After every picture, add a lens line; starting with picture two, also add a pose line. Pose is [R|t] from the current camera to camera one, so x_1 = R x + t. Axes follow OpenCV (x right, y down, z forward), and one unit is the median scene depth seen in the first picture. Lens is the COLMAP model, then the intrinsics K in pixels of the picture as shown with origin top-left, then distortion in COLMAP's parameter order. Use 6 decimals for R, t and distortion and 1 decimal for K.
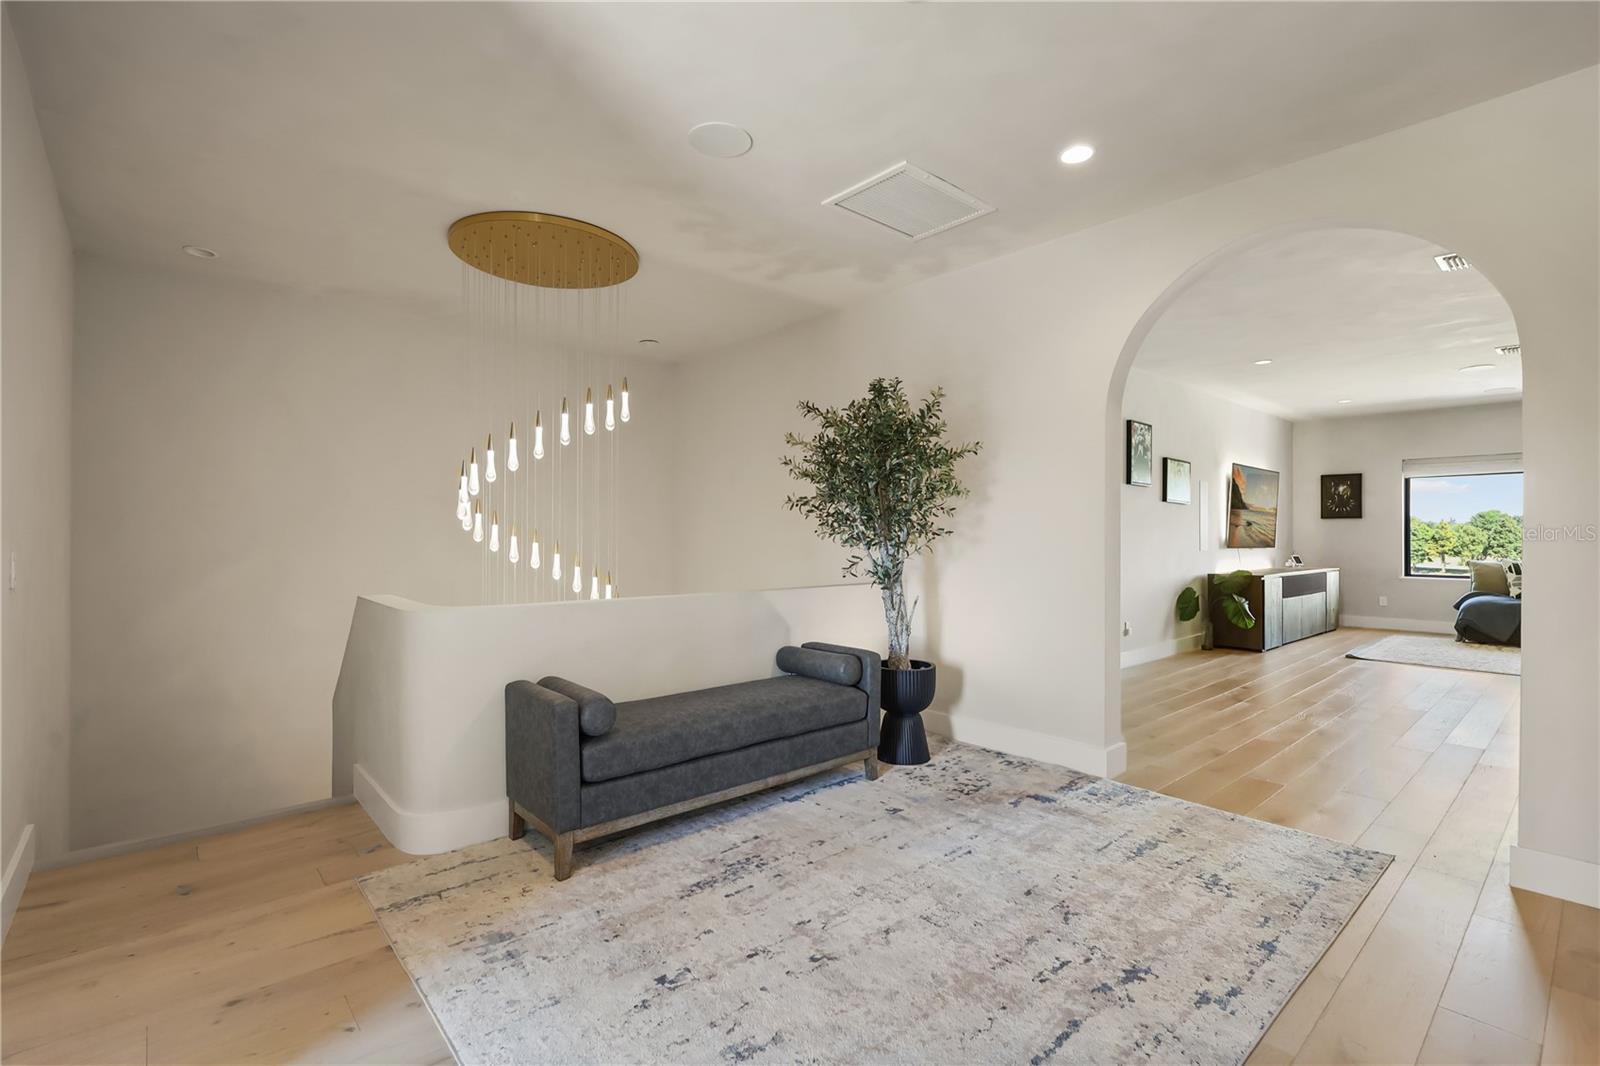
lens RADIAL K [[730.1, 0, 795.4], [0, 730.1, 531.8], [0, 0, 1]] dist [-0.001597, 0.000405]
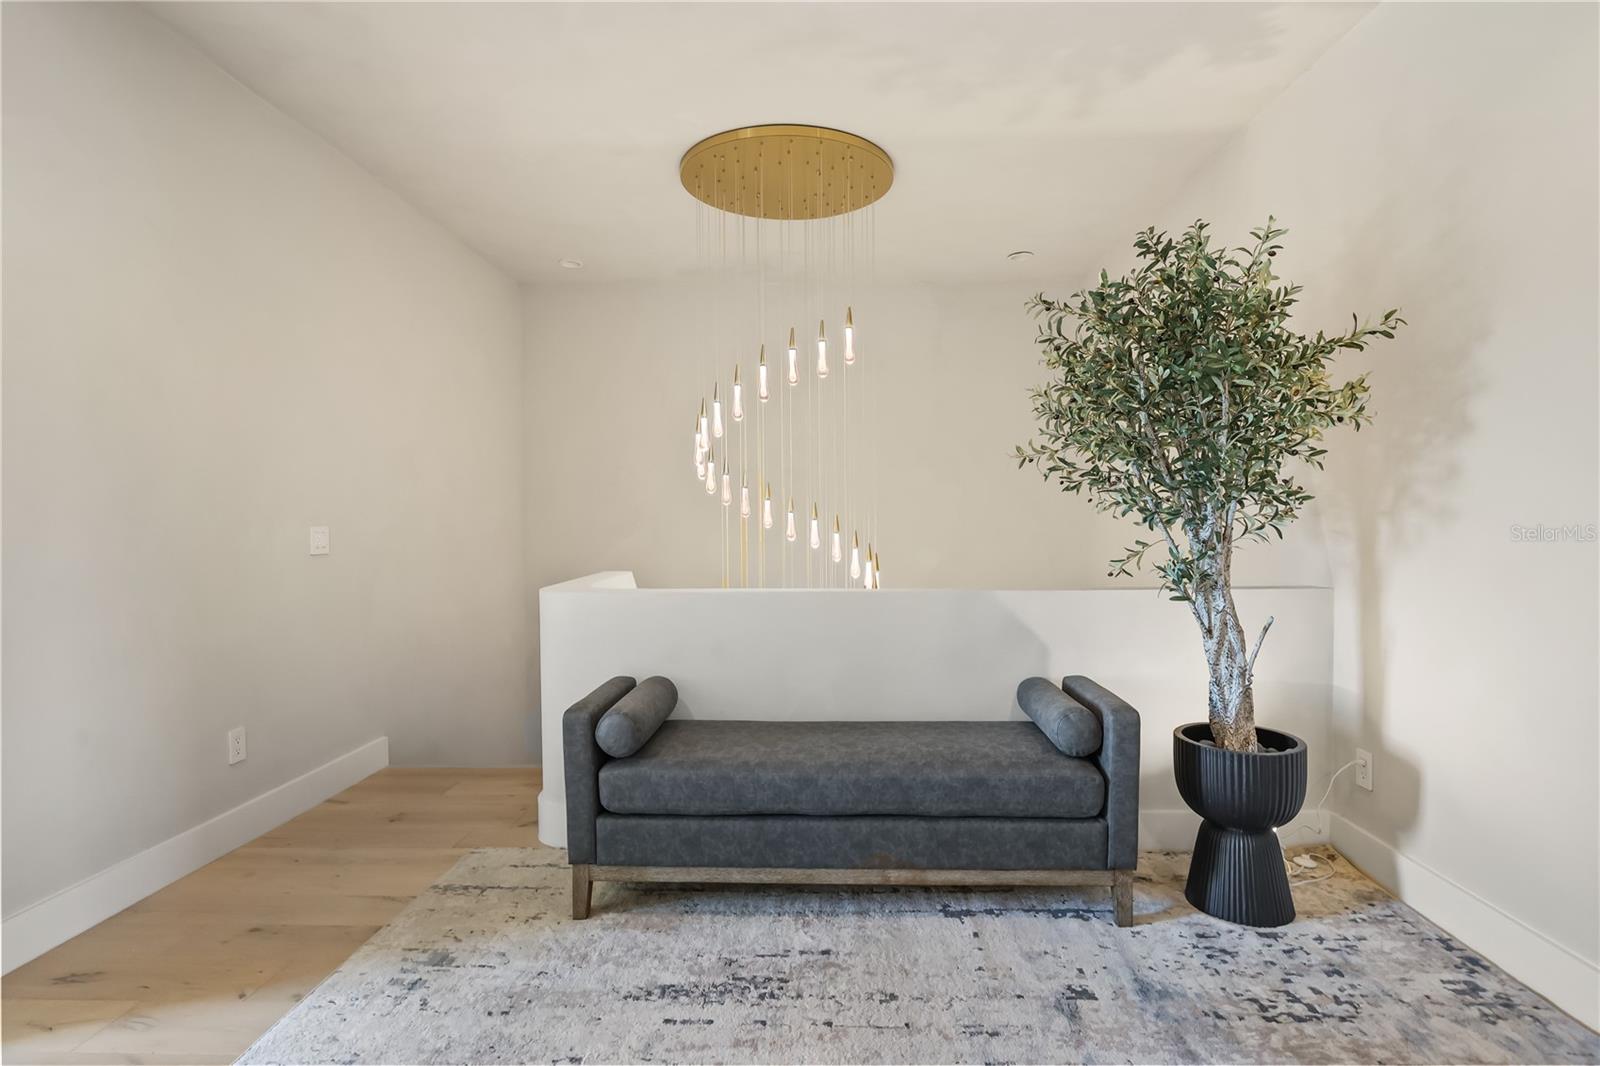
lens RADIAL K [[813.8, 0, 803.0], [0, 813.8, 527.3], [0, 0, 1]] dist [-0.005595, 0.003281]
pose [[0.726942, 0.006442, -0.686669, 0.382340], [0.010311, 0.999741, 0.020295, 0.006910], [0.686621, -0.021834, 0.726687, 0.380419]]
